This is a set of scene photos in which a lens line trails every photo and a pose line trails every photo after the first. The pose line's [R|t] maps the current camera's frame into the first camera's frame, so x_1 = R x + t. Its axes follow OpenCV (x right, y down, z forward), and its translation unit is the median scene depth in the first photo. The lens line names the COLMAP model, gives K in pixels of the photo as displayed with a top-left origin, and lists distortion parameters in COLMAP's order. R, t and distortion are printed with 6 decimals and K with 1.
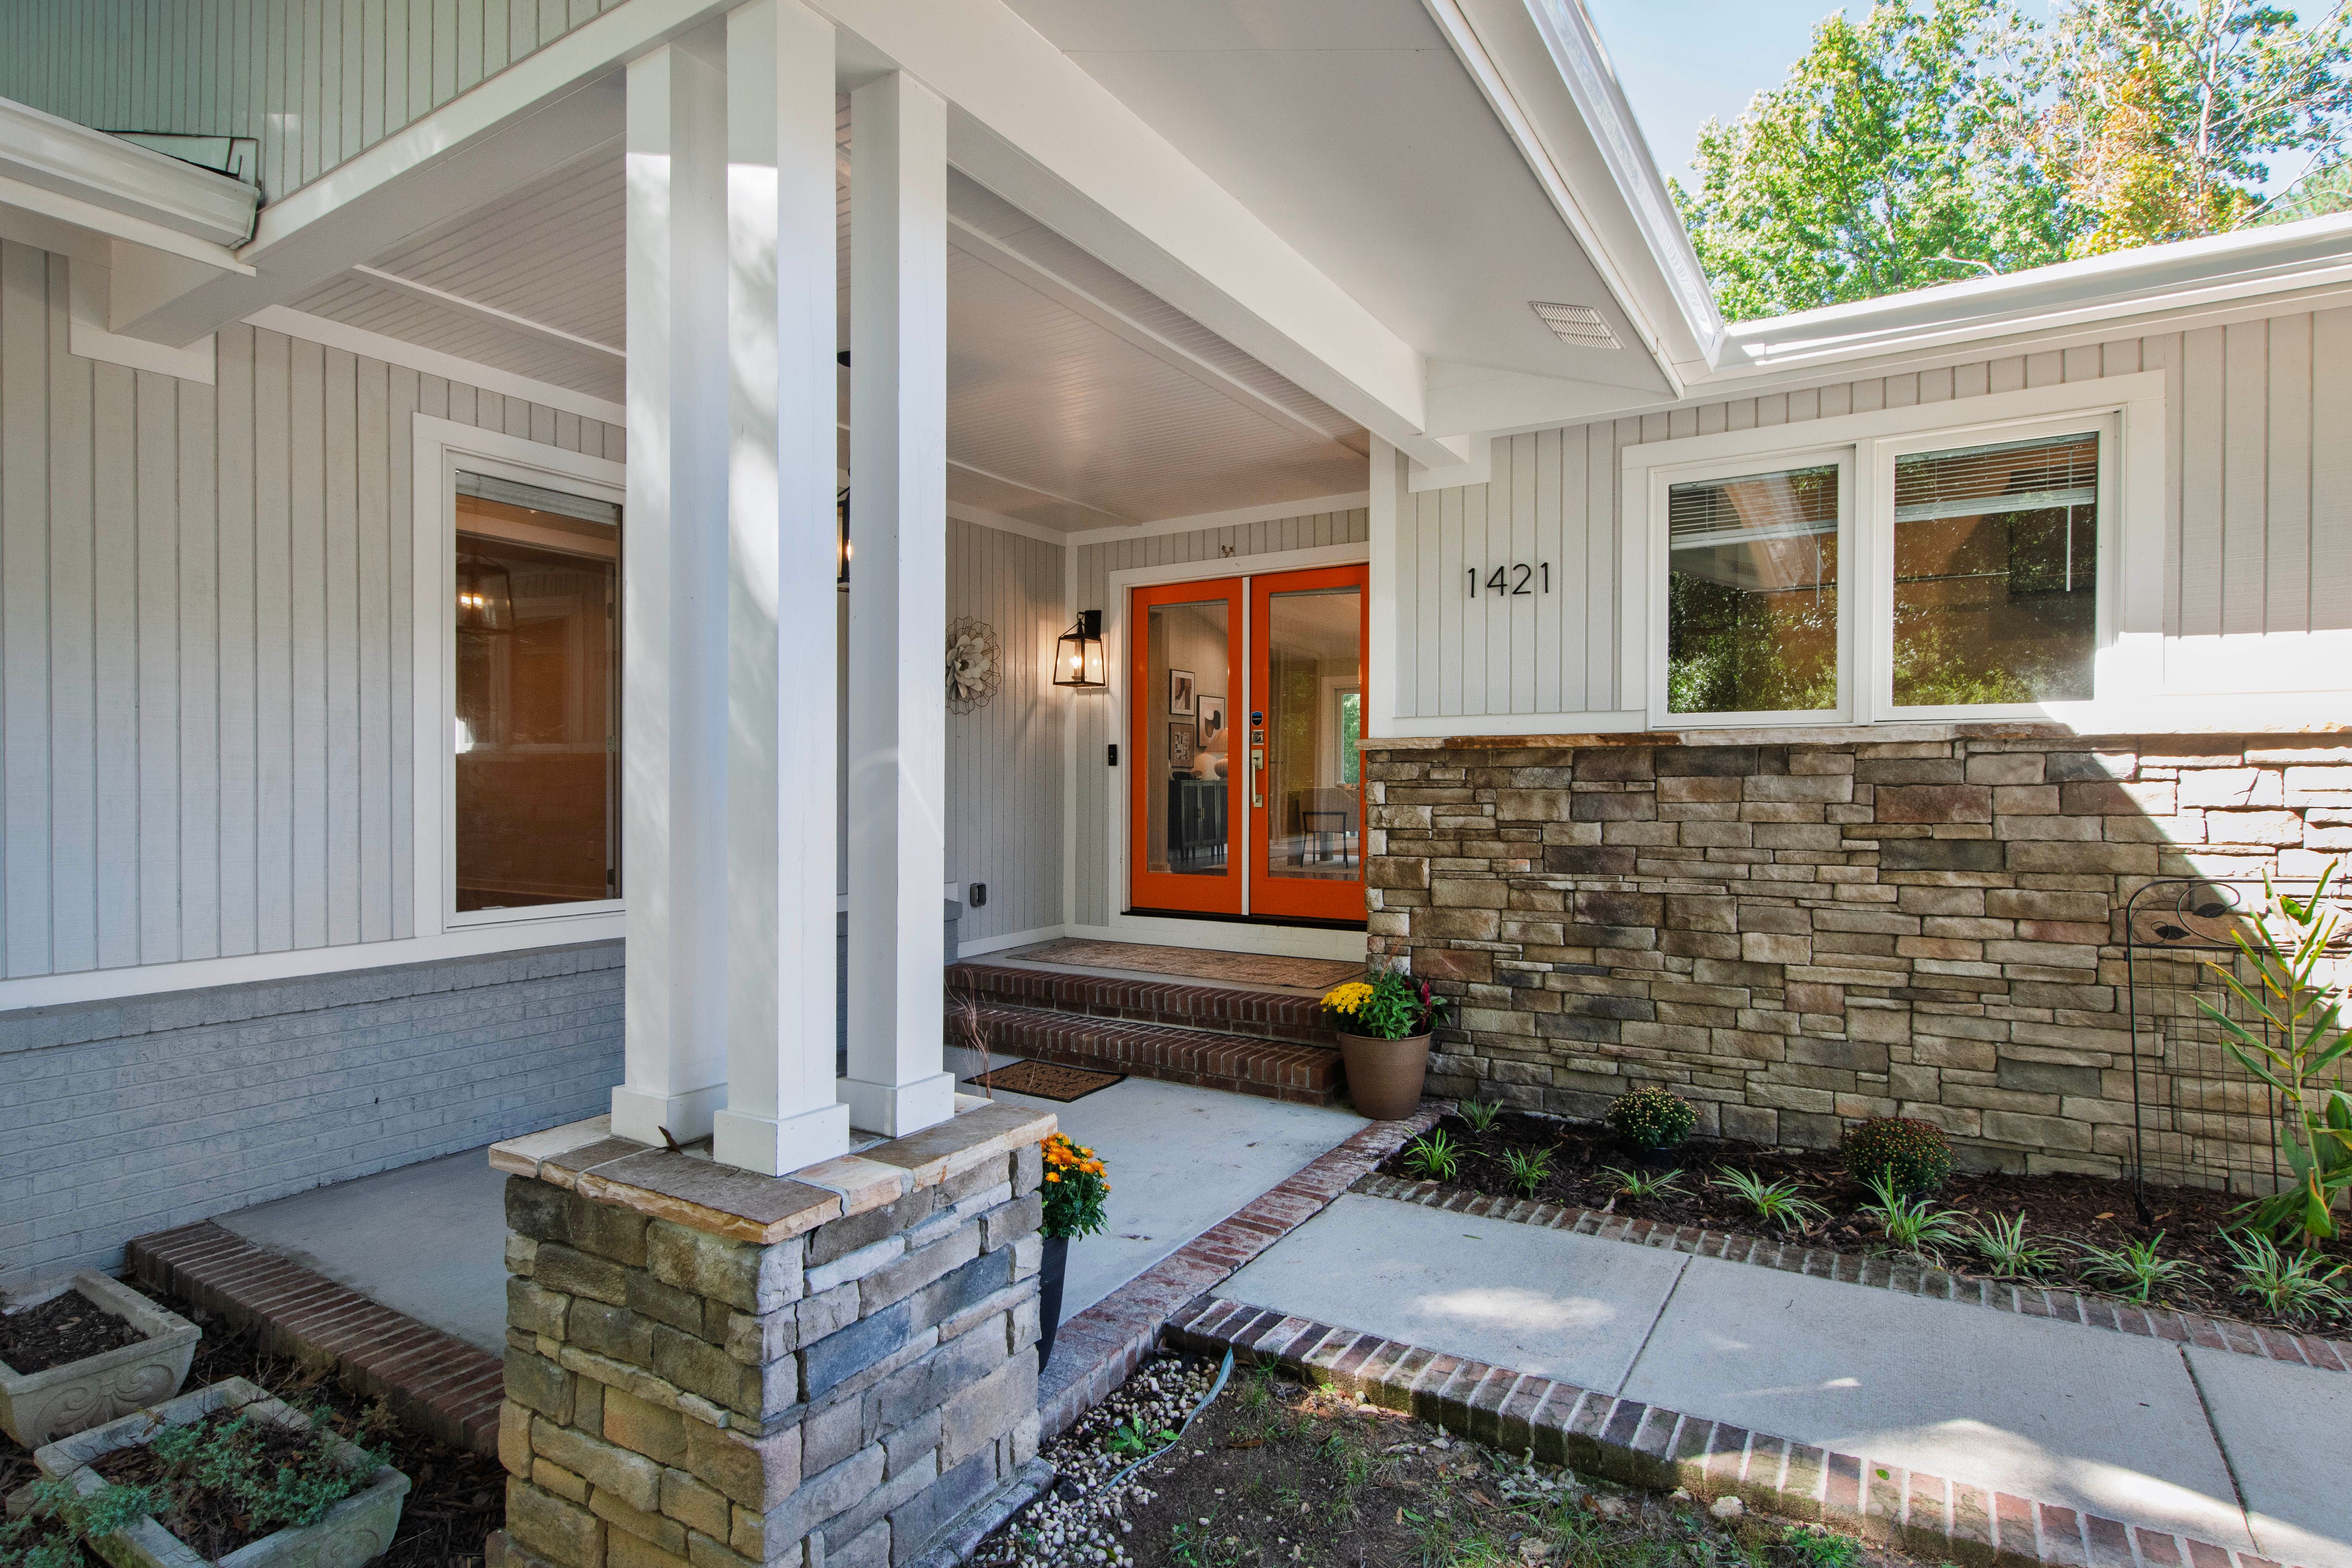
lens RADIAL K [[1198.5, 0, 1176.0], [0, 1198.5, 786.5], [0, 0, 1]] dist [0.003449, 0.000779]
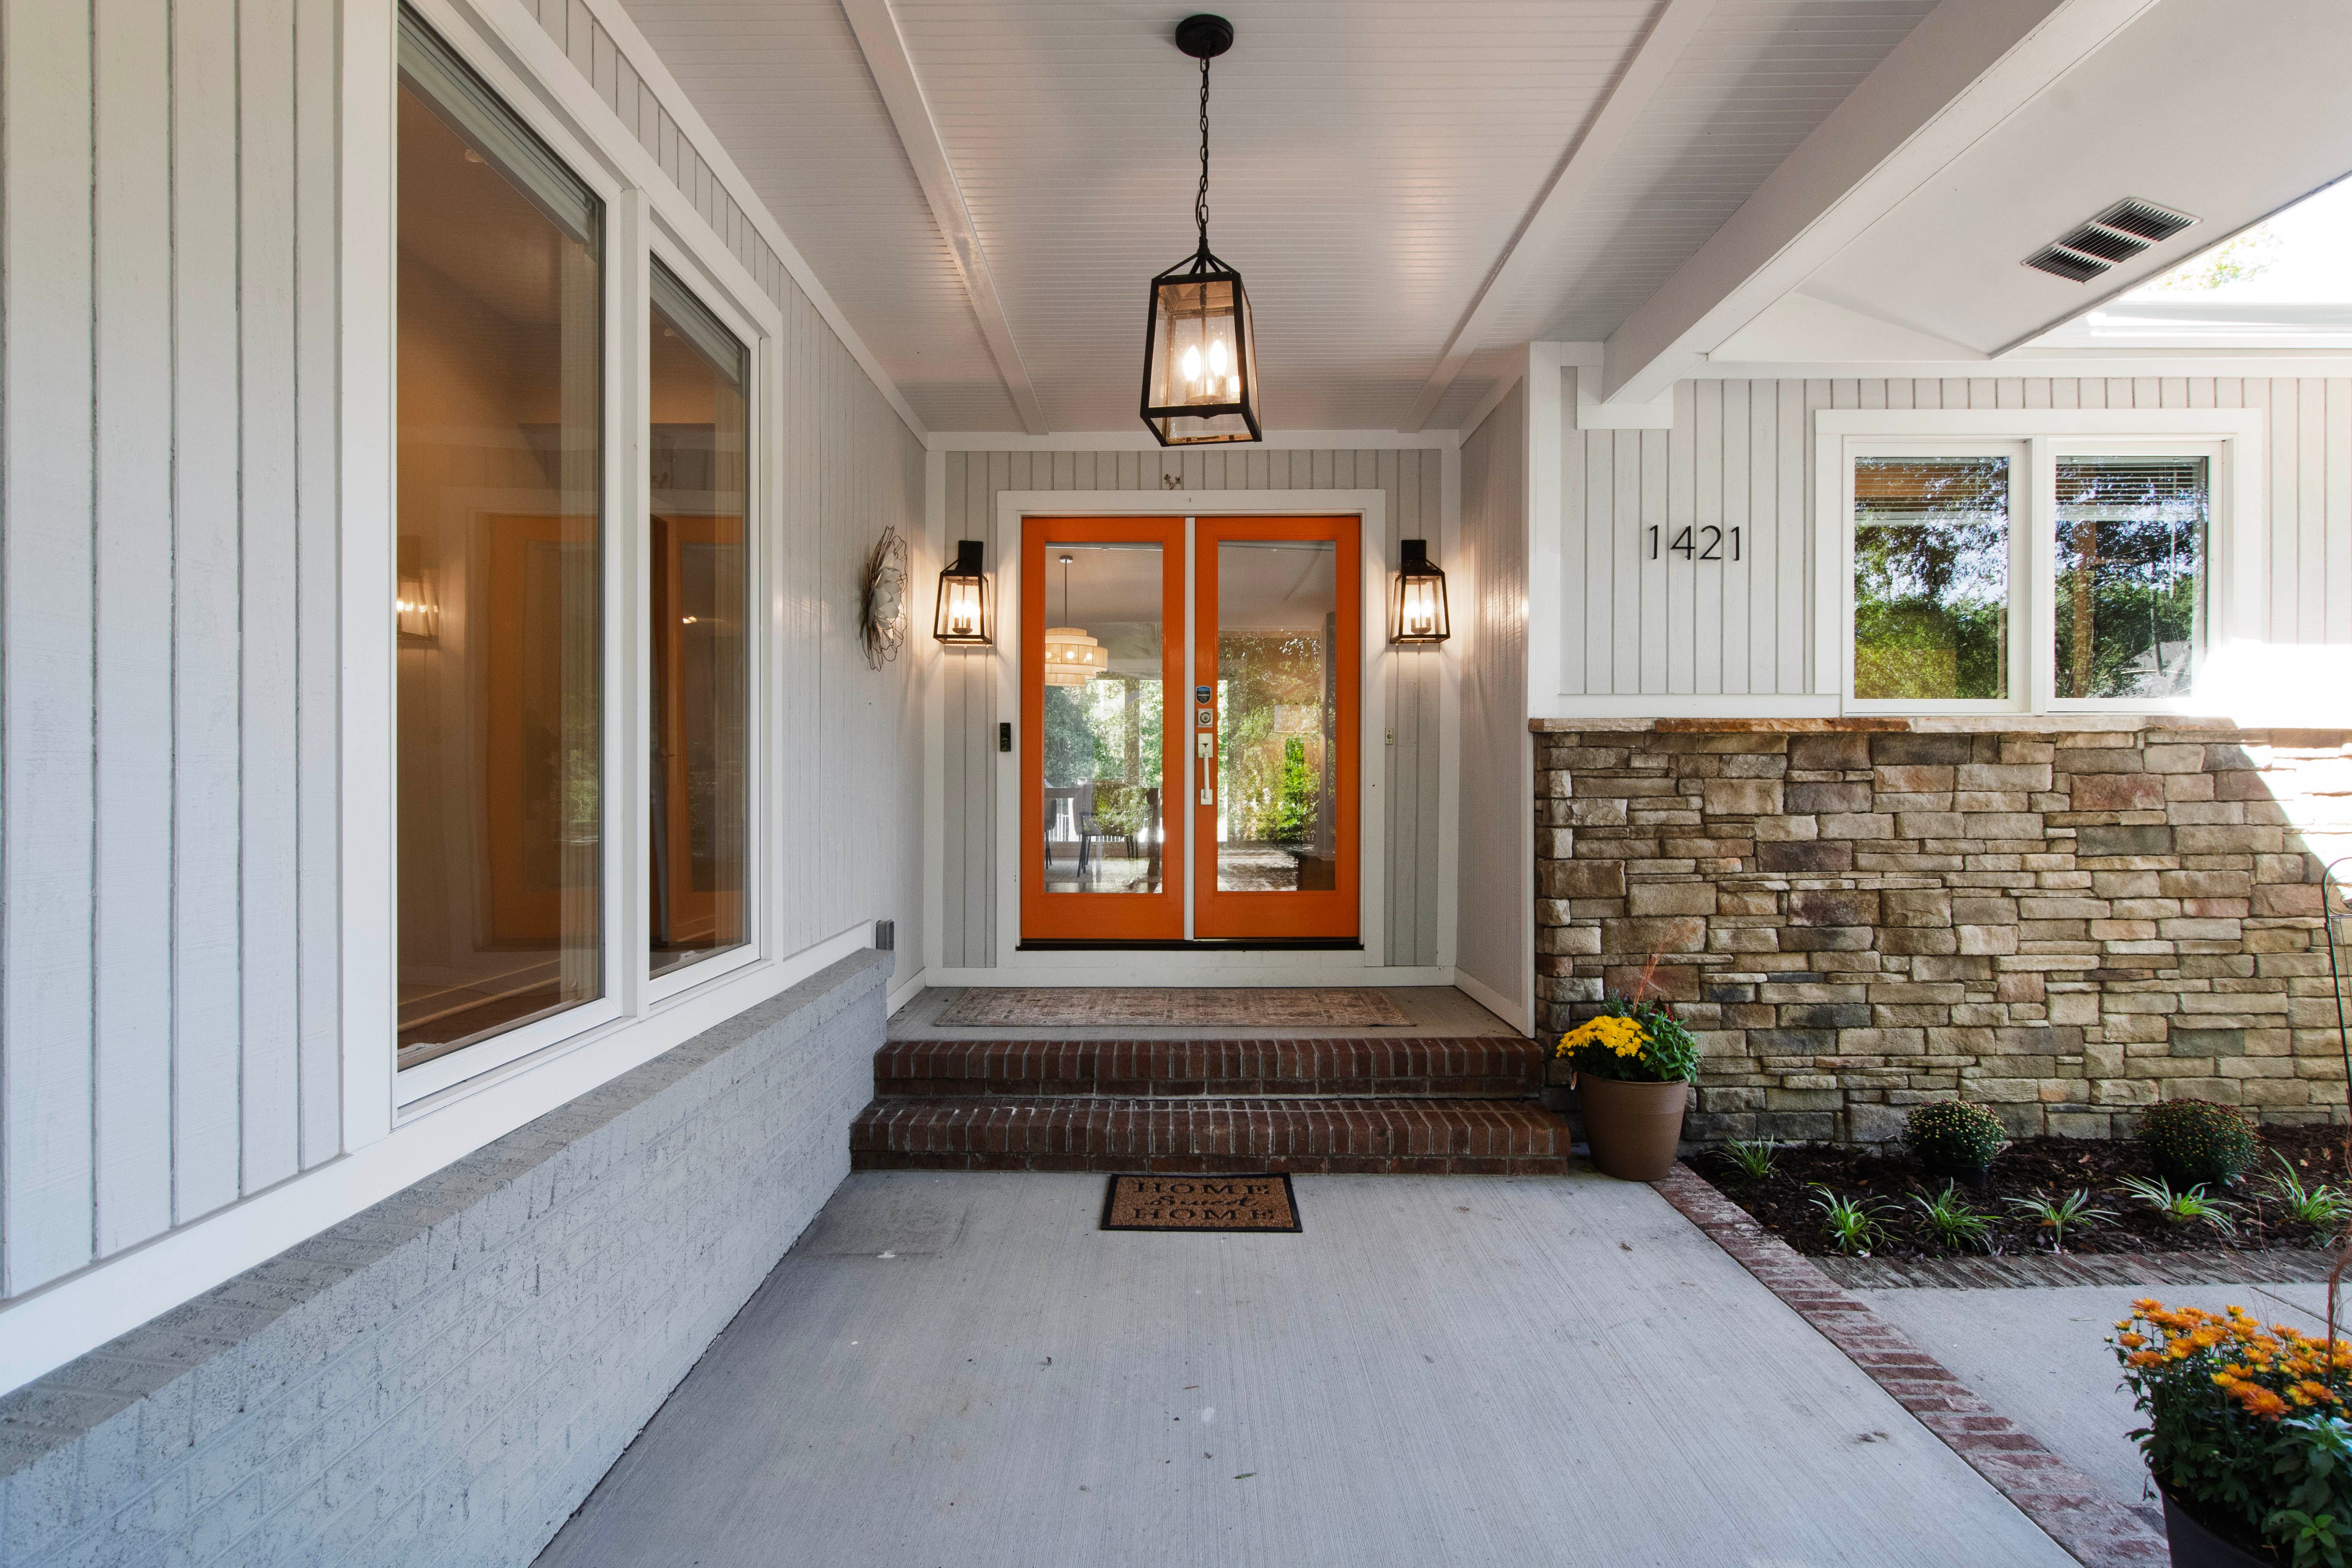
lens RADIAL K [[1200.7, 0, 1173.1], [0, 1200.7, 781.1], [0, 0, 1]] dist [0.005415, -0.001279]
pose [[0.850813, 0.000225, 0.525469, -0.560979], [0.002115, 0.999990, -0.003852, 0.006777], [-0.525465, 0.004389, 0.850804, 0.488249]]
